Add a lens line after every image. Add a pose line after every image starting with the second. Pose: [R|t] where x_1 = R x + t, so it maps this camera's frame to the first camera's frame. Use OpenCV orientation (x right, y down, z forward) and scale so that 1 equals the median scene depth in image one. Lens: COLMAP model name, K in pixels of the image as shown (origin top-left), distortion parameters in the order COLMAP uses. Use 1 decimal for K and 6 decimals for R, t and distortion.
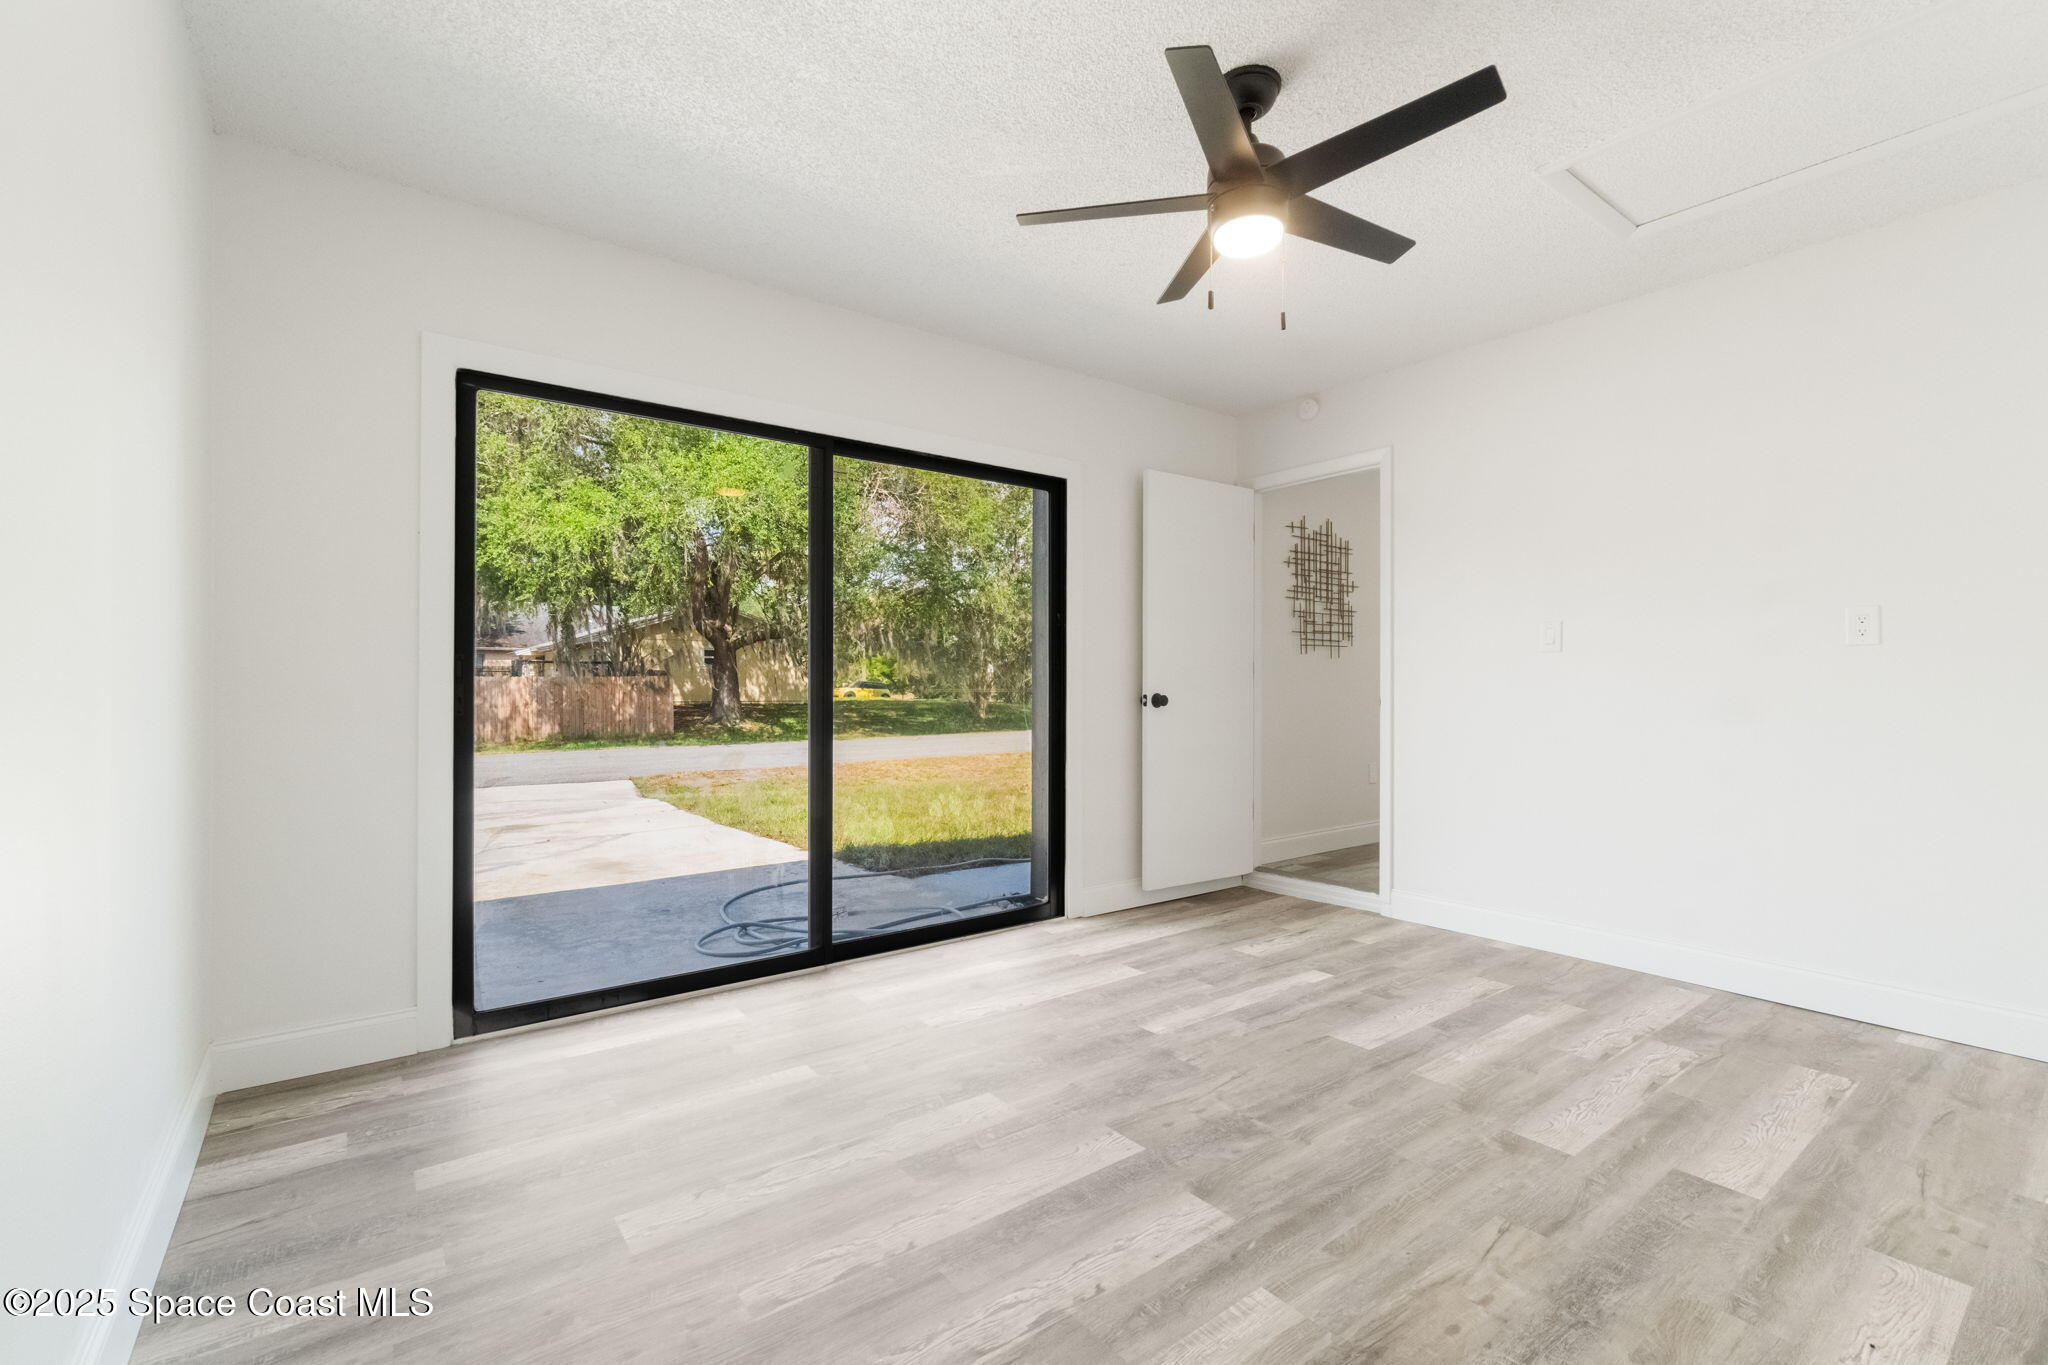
lens RADIAL K [[931.2, 0, 1012.6], [0, 931.2, 684.4], [0, 0, 1]] dist [-0.004220, -0.000053]
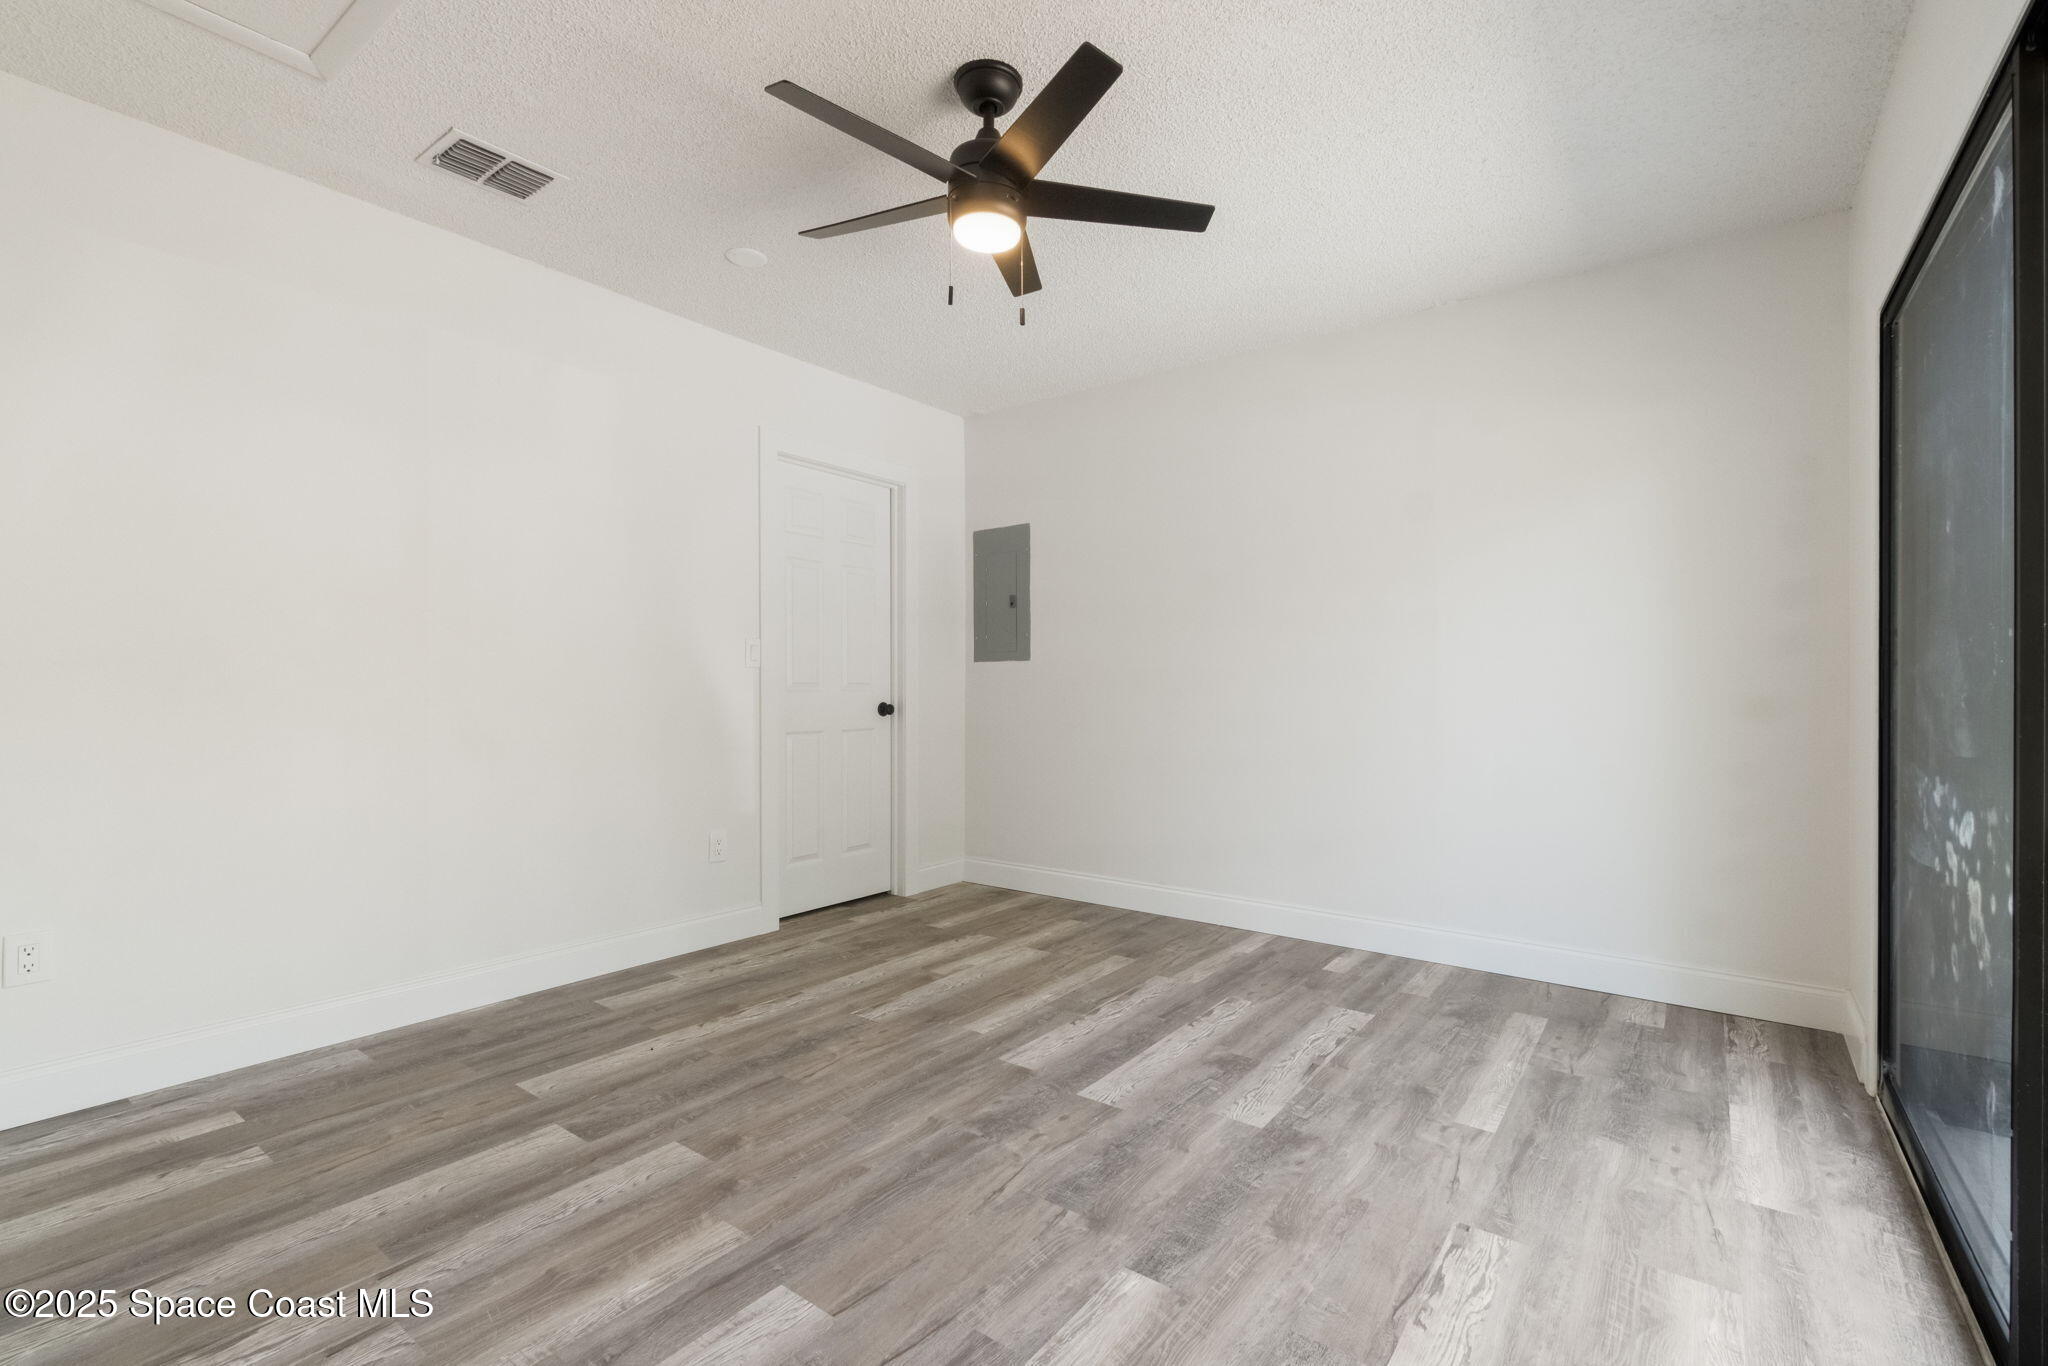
lens RADIAL K [[896.0, 0, 1024.0], [0, 896.0, 683.0], [0, 0, 1]] dist [-0.004411, 0.000160]
pose [[-0.965282, -0.005399, -0.261153, 0.467130], [-0.003860, 0.999972, -0.006407, 0.009911], [0.261180, -0.005176, -0.965276, 1.938014]]
